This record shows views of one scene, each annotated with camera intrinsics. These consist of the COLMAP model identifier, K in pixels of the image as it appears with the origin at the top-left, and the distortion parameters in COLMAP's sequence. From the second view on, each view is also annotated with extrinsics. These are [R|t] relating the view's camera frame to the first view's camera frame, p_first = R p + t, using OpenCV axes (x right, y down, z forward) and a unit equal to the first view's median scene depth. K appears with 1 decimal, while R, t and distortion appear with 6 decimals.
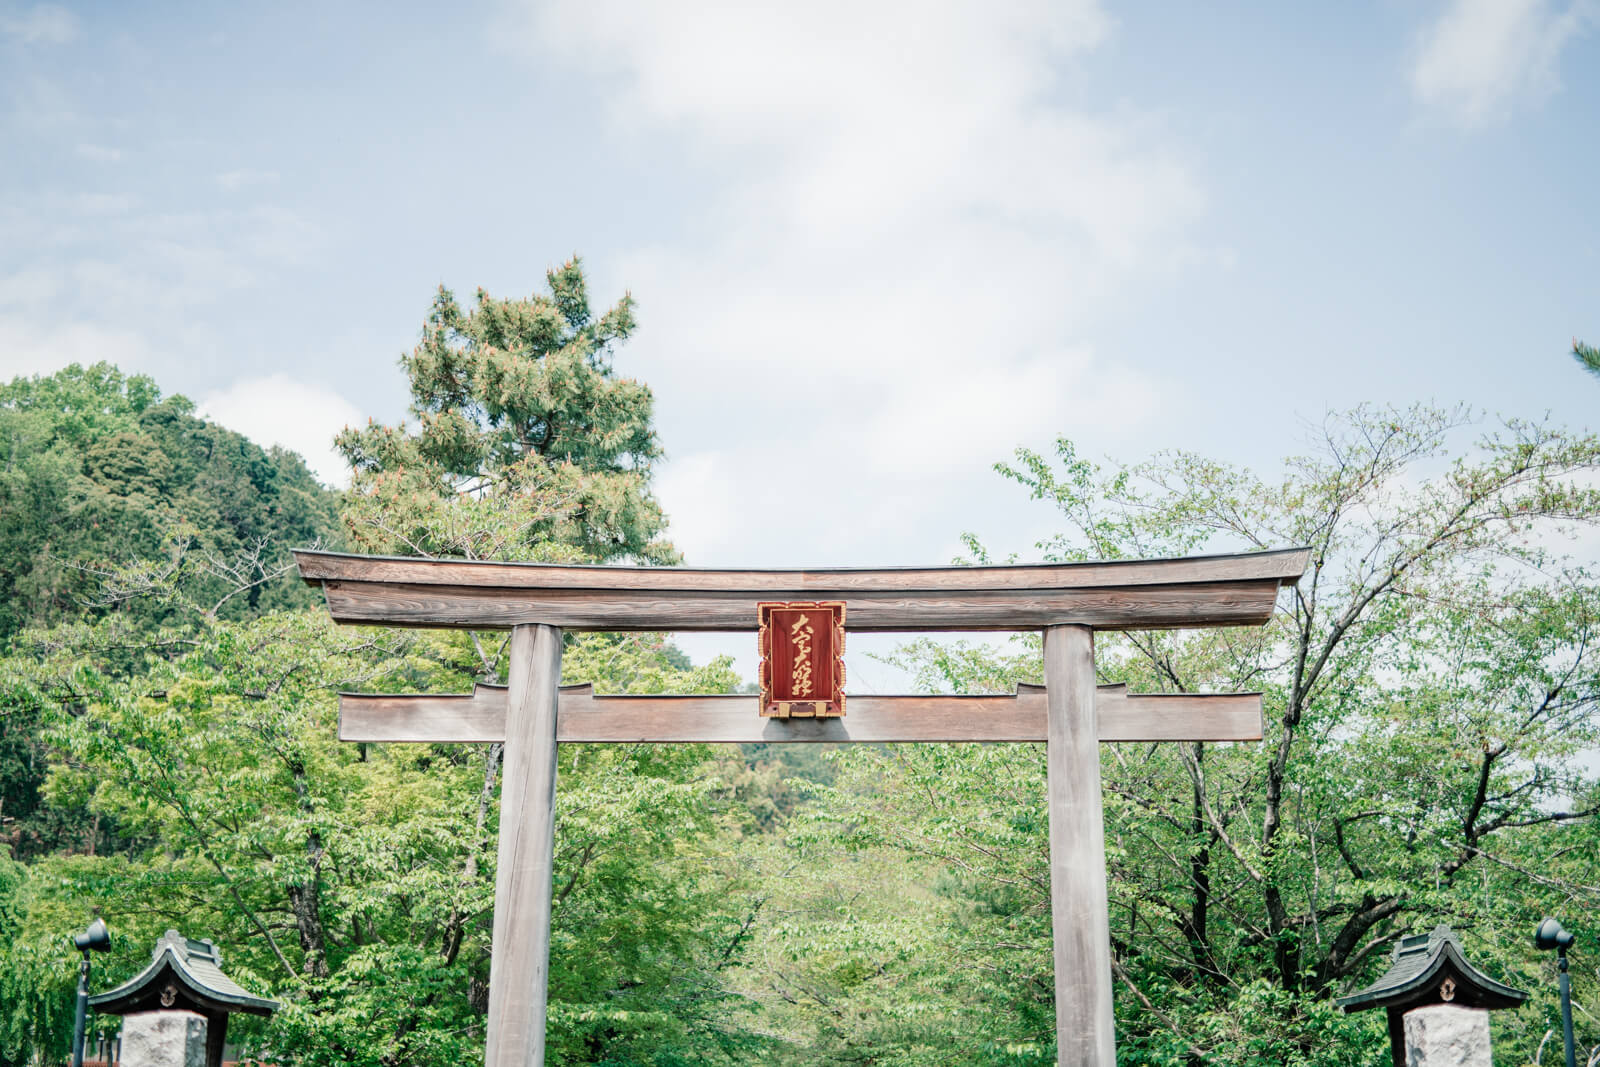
lens RADIAL K [[2175.9, 0, 812.1], [0, 2175.9, 520.1], [0, 0, 1]] dist [0.012509, 0.007290]
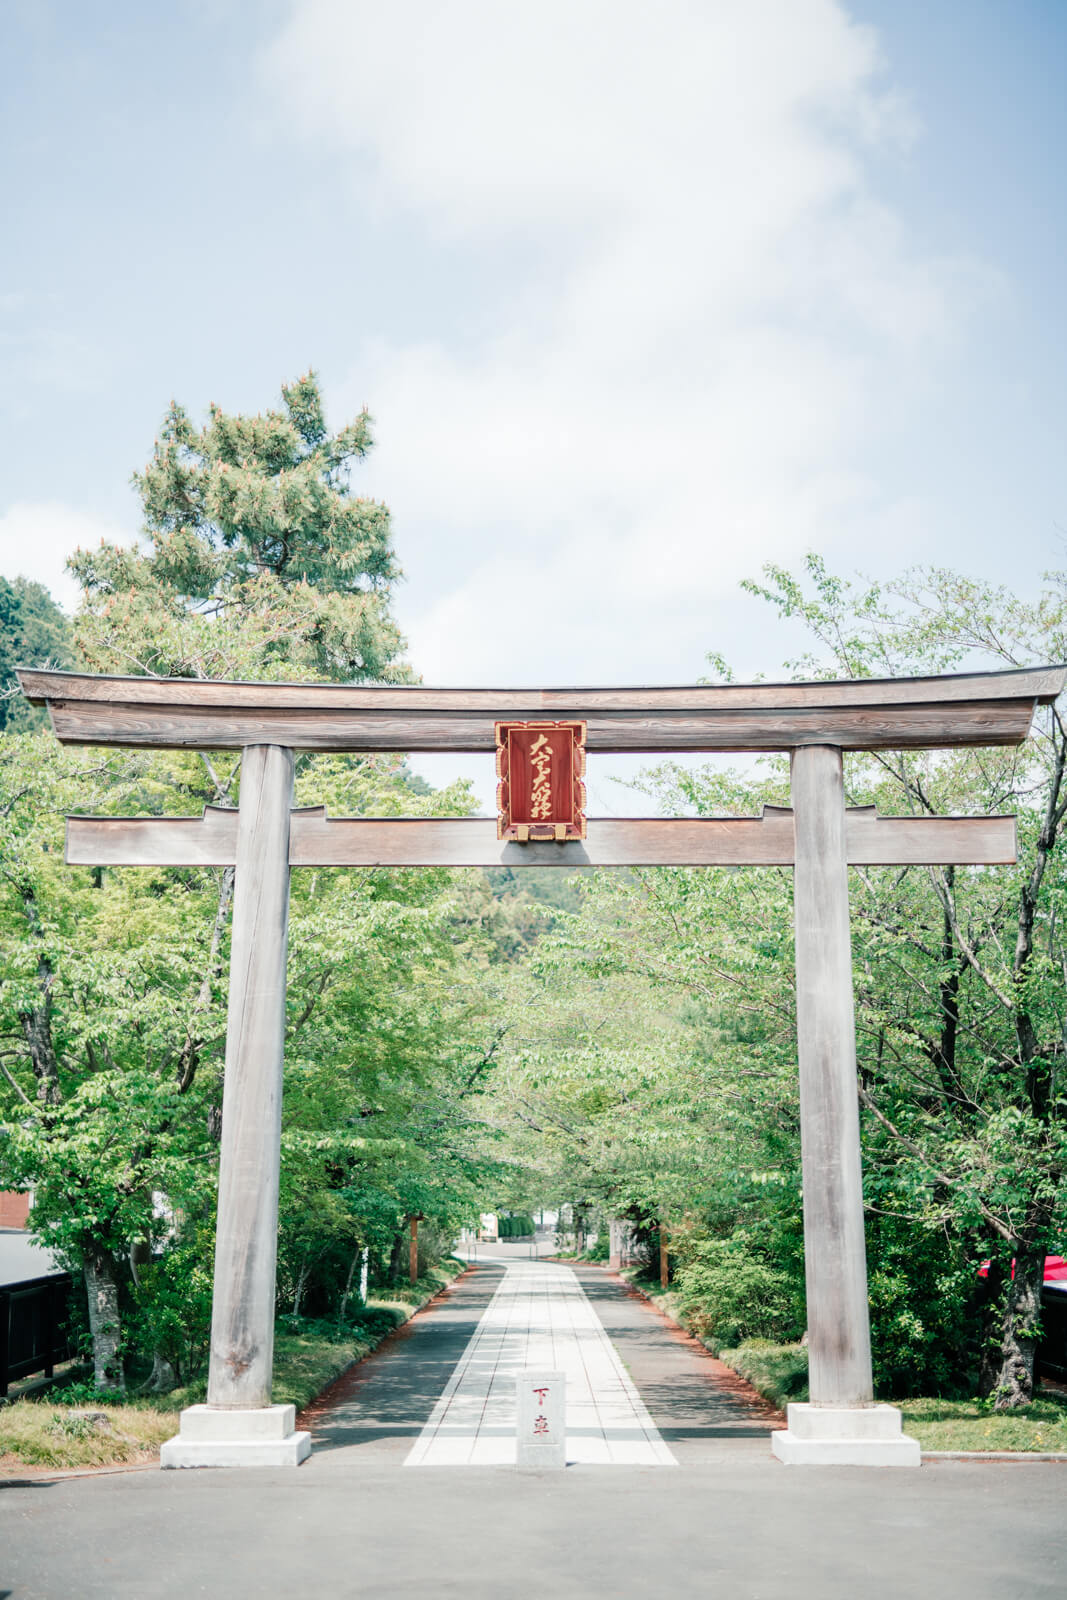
lens RADIAL K [[2175.9, 0, 533.5], [0, 2175.9, 800.0], [0, 0, 1]] dist [0.012509, 0.007290]
pose [[0.999923, -0.000463, -0.012422, 0.003463], [0.001297, 0.997738, 0.067214, 0.006360], [0.012362, -0.067225, 0.997661, 0.027661]]
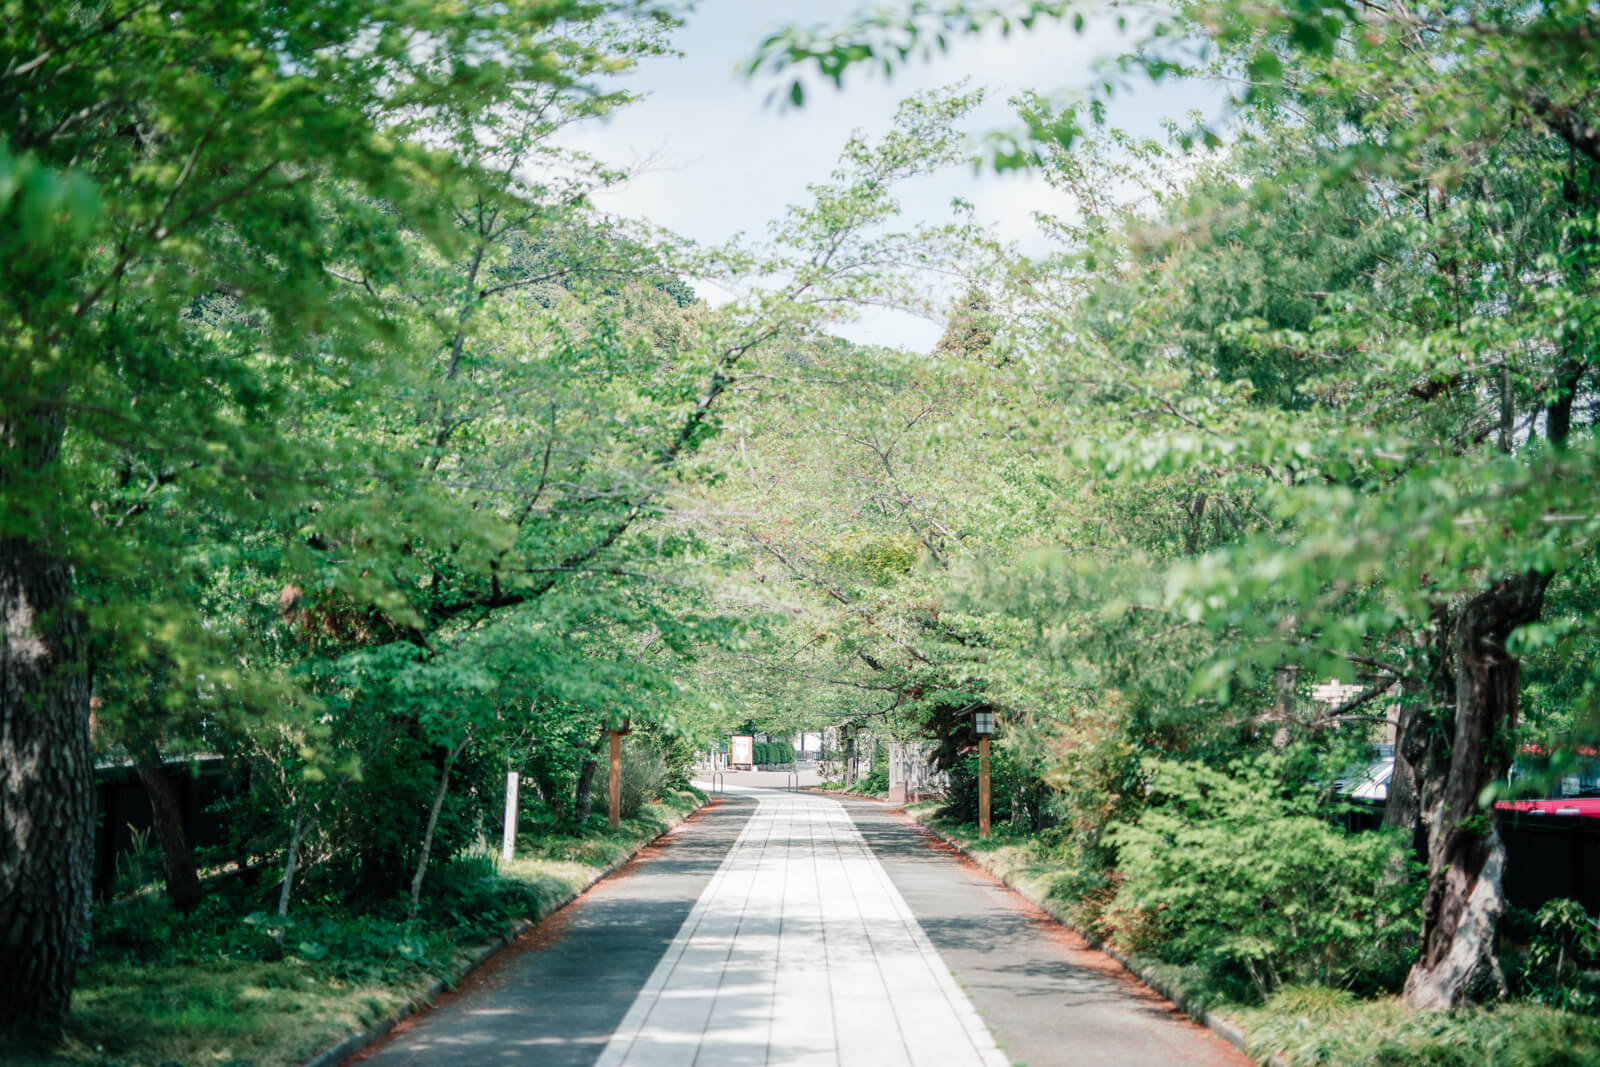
lens RADIAL K [[2175.9, 0, 812.1], [0, 2175.9, 520.1], [0, 0, 1]] dist [0.012509, 0.007290]
pose [[0.999953, 0.008393, -0.004893, -0.005021], [-0.007552, 0.988365, 0.151910, 0.214581], [0.006111, -0.151866, 0.988382, 0.777504]]
